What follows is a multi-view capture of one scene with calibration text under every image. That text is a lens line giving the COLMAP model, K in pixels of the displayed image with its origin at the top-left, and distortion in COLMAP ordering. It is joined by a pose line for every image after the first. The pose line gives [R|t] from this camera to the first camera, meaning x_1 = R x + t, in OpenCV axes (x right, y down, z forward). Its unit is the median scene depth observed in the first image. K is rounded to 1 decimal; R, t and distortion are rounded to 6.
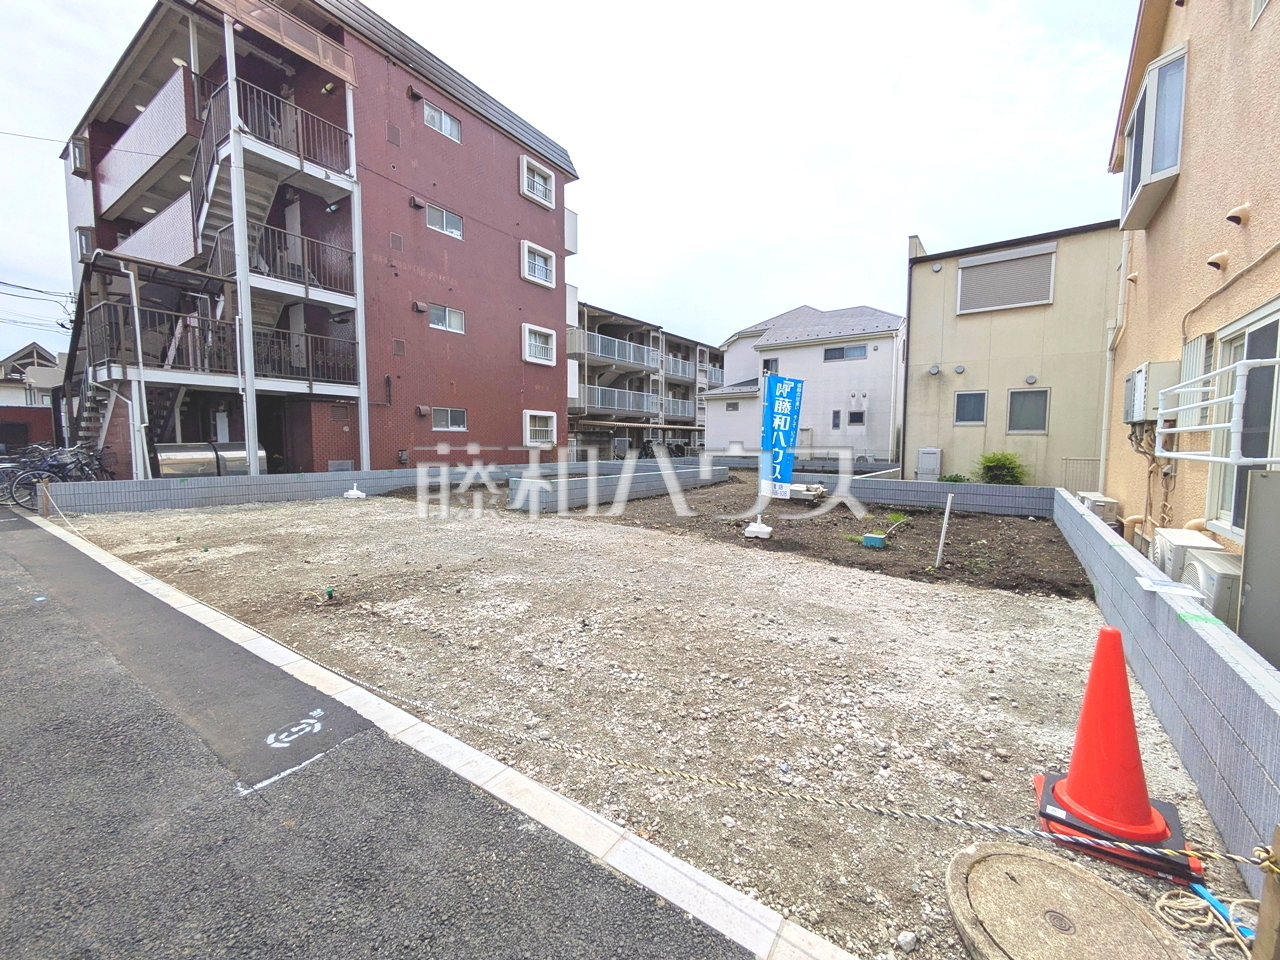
lens RADIAL K [[505.4, 0, 639.4], [0, 505.4, 476.4], [0, 0, 1]] dist [-0.002630, 0.003346]
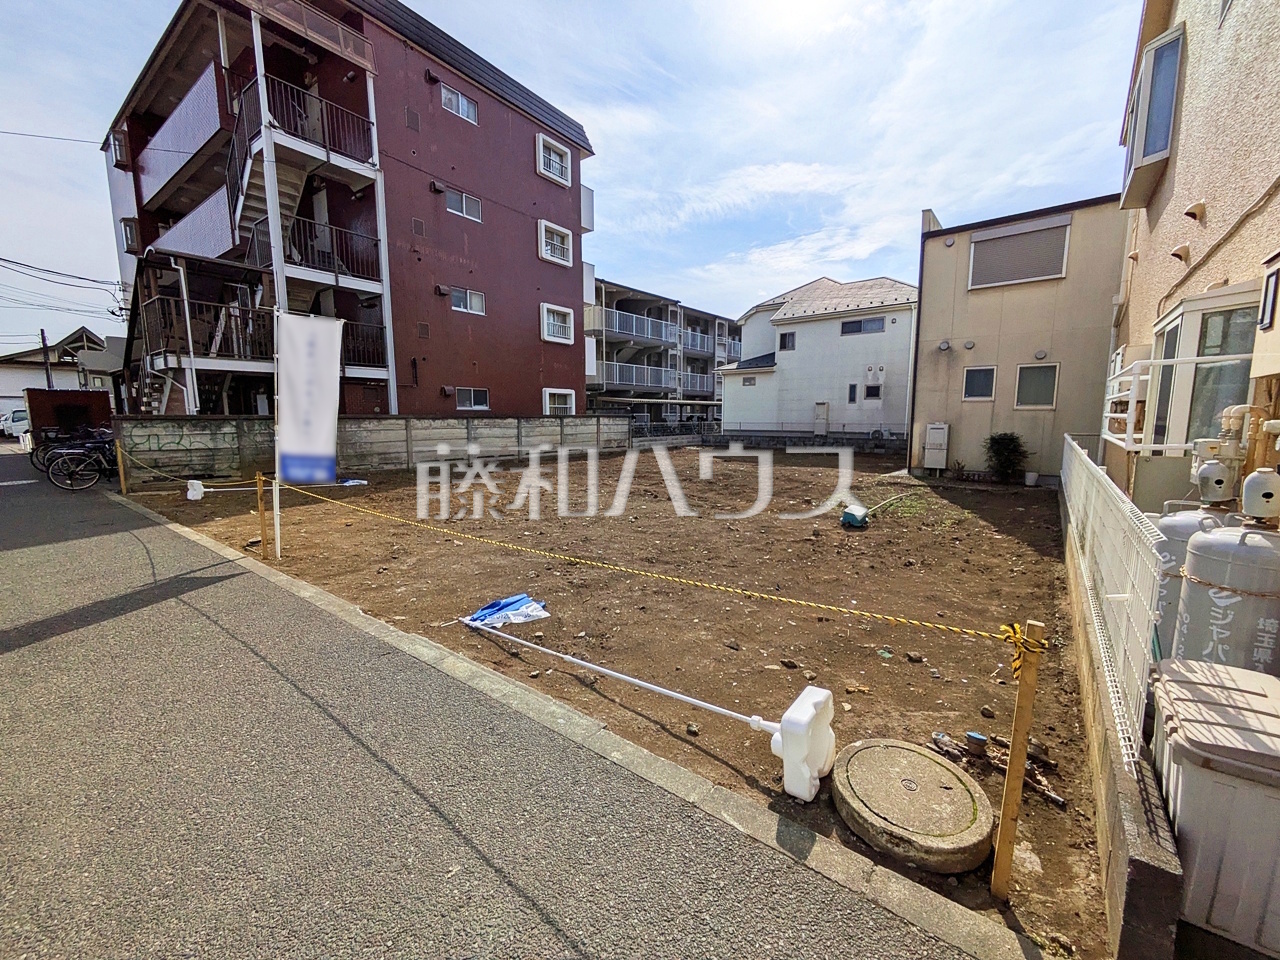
lens RADIAL K [[505.4, 0, 639.4], [0, 505.4, 476.4], [0, 0, 1]] dist [-0.002630, 0.003346]
pose [[0.999034, -0.003419, -0.043802, 0.017943], [0.005693, 0.998636, 0.051902, -0.005364], [0.043565, -0.052101, 0.997691, -0.047133]]
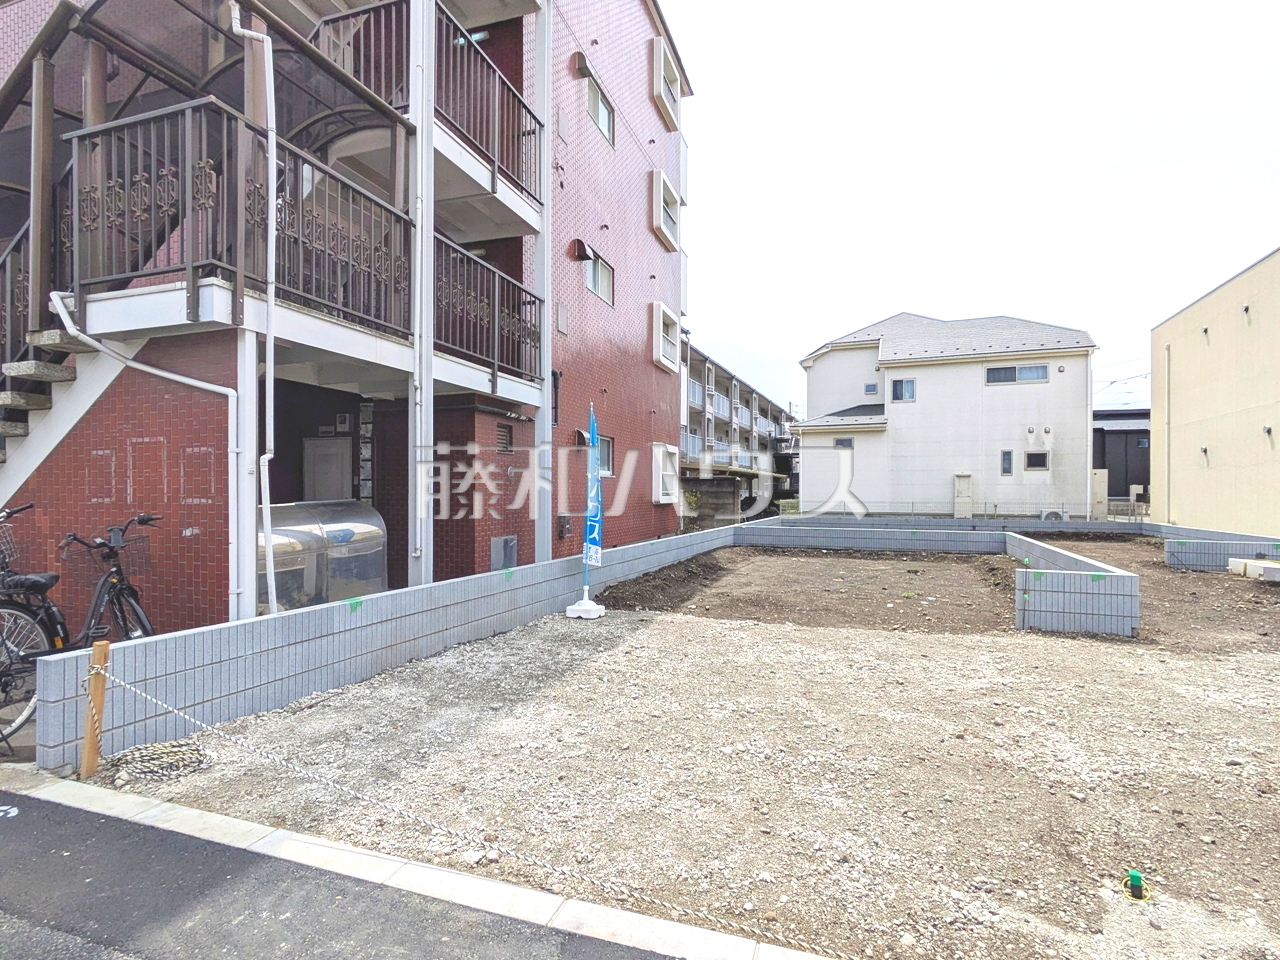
lens RADIAL K [[650.0, 0, 631.3], [0, 650.0, 493.2], [0, 0, 1]] dist [-0.003668, 0.002772]
pose [[0.967356, -0.003843, 0.253391, -0.676781], [0.020637, 0.997759, -0.063654, -0.032799], [-0.252578, 0.066805, 0.965268, 0.394296]]
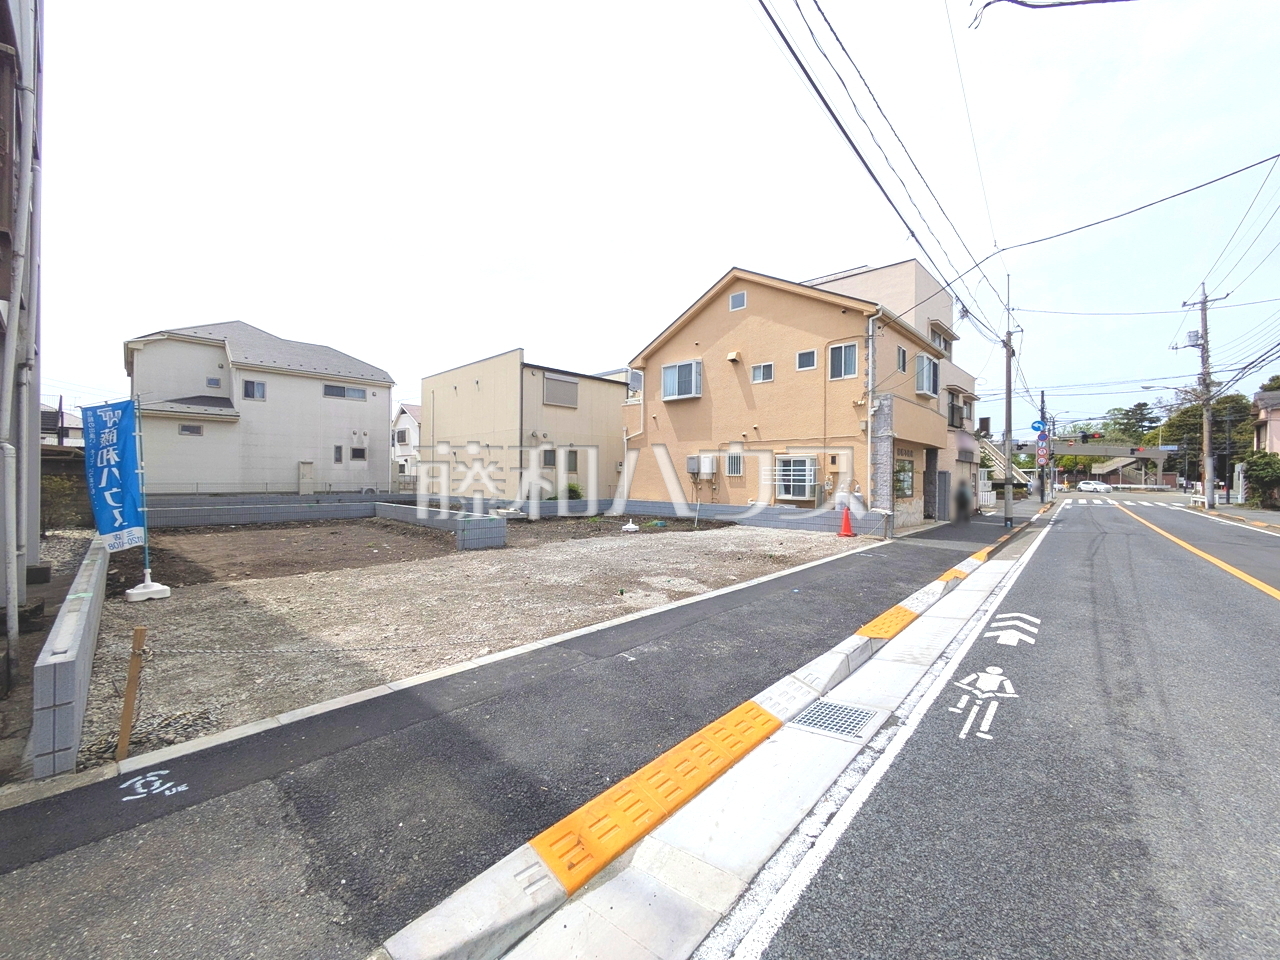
lens RADIAL K [[505.4, 0, 639.4], [0, 505.4, 476.4], [0, 0, 1]] dist [-0.002630, 0.003346]
pose [[0.128039, -0.005353, 0.991755, -0.994715], [0.061515, 0.998103, -0.002555, -0.045950], [-0.989860, 0.061335, 0.128126, 0.451298]]
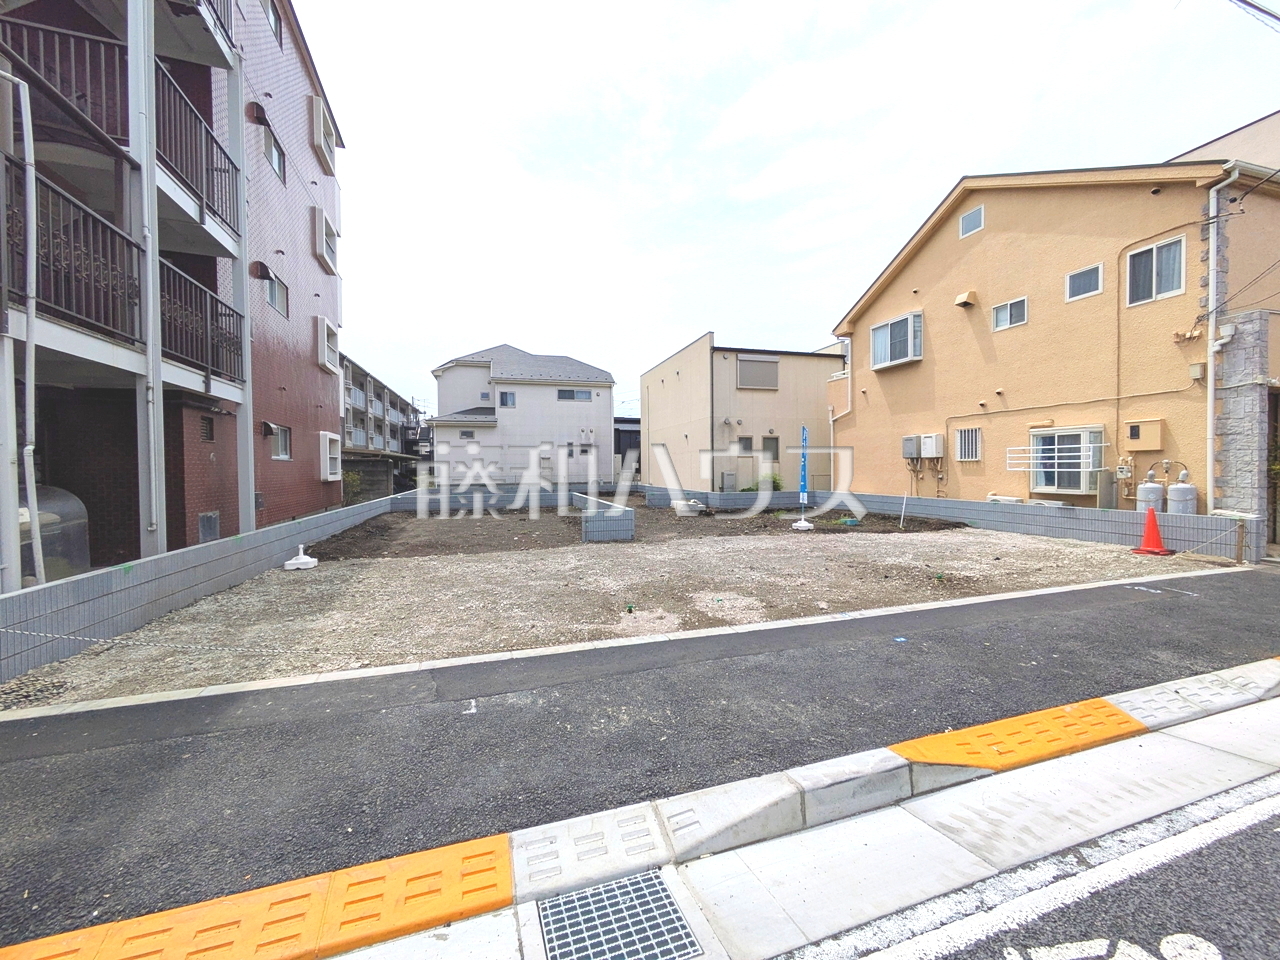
lens RADIAL K [[505.4, 0, 639.4], [0, 505.4, 476.4], [0, 0, 1]] dist [-0.002630, 0.003346]
pose [[0.602350, -0.025711, 0.797818, -0.806922], [0.068705, 0.997442, -0.019727, -0.028988], [-0.795270, 0.066696, 0.602575, 0.287360]]
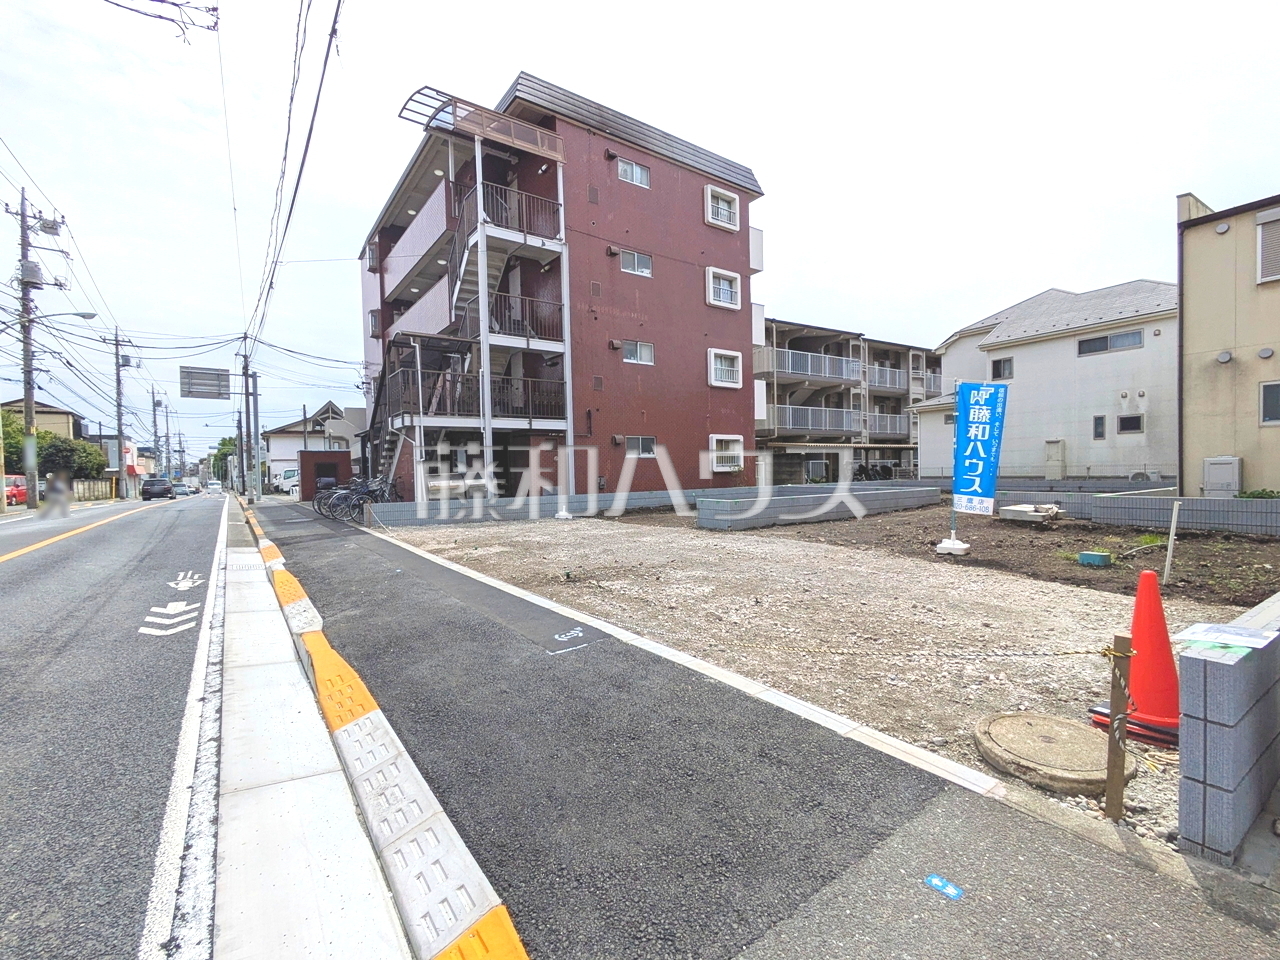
lens RADIAL K [[563.6, 0, 637.0], [0, 563.6, 484.5], [0, 0, 1]] dist [-0.003802, 0.004534]
pose [[0.937054, -0.017848, -0.348728, 0.032140], [0.003148, 0.999084, -0.042674, 0.020689], [0.349171, 0.038890, 0.936252, -0.127011]]
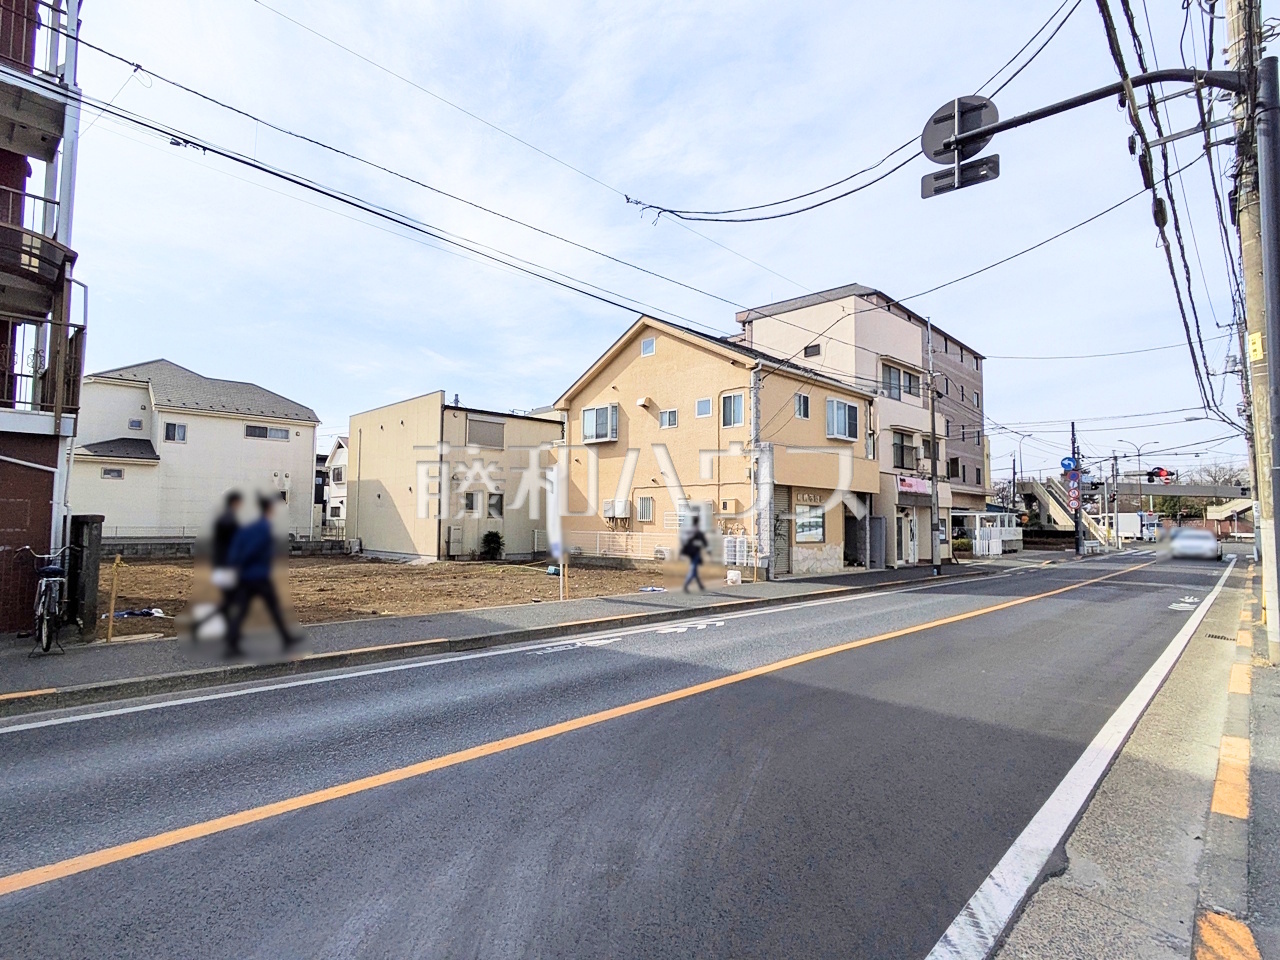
lens RADIAL K [[662.3, 0, 635.7], [0, 662.3, 482.5], [0, 0, 1]] dist [-0.002896, -0.000419]
pose [[0.162697, 0.053032, 0.985250, -1.364431], [0.059174, 0.996233, -0.063395, -0.026020], [-0.984900, 0.068616, 0.158946, 0.105080]]
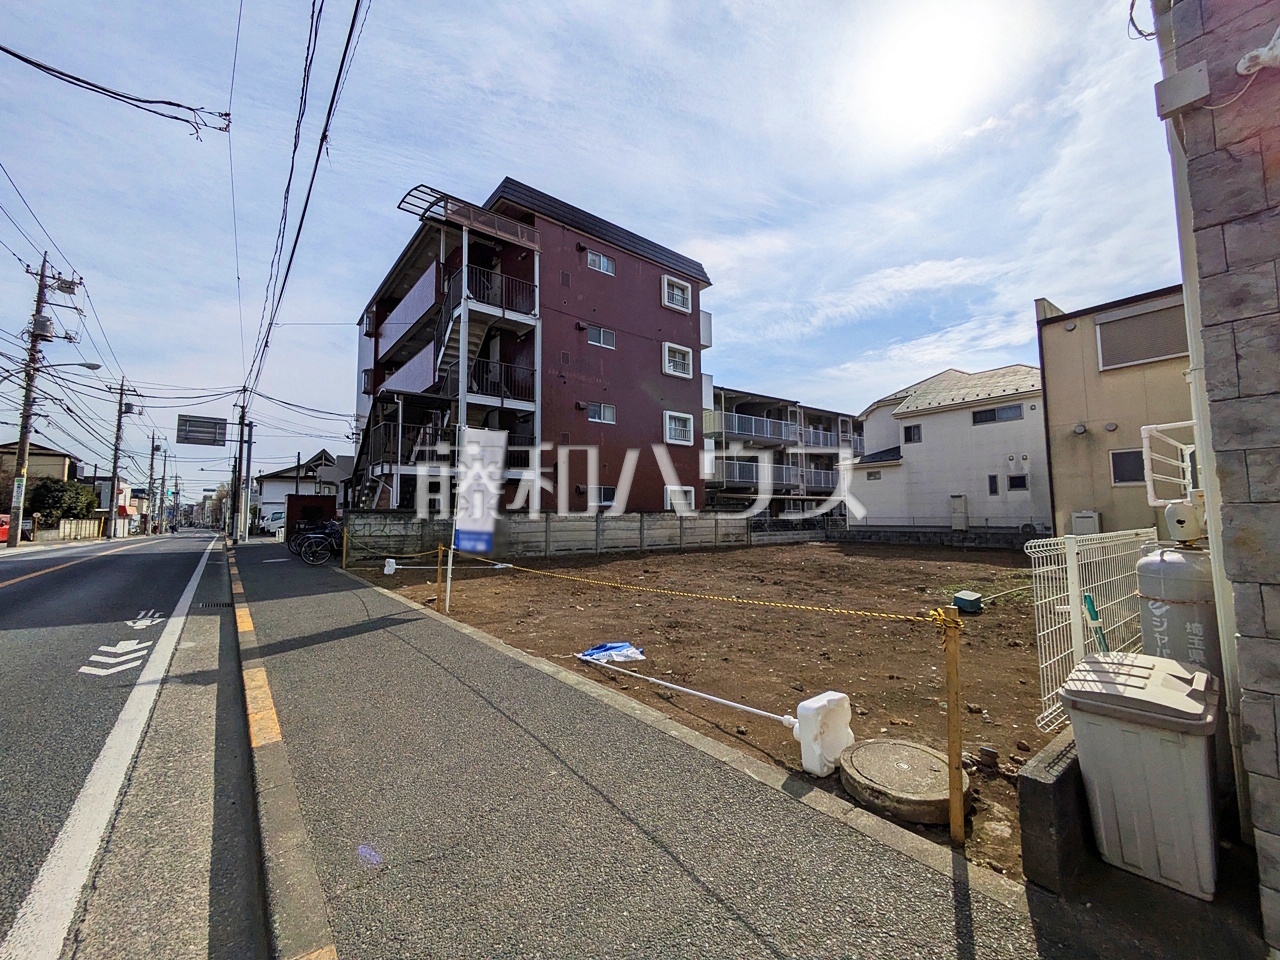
lens RADIAL K [[504.1, 0, 640.4], [0, 504.1, 476.2], [0, 0, 1]] dist [0.000758, 0.000532]
pose [[0.957454, -0.038041, -0.286066, 0.059711], [-0.004657, 0.989108, -0.147117, 0.019713], [0.288547, 0.142191, 0.946849, -0.120705]]
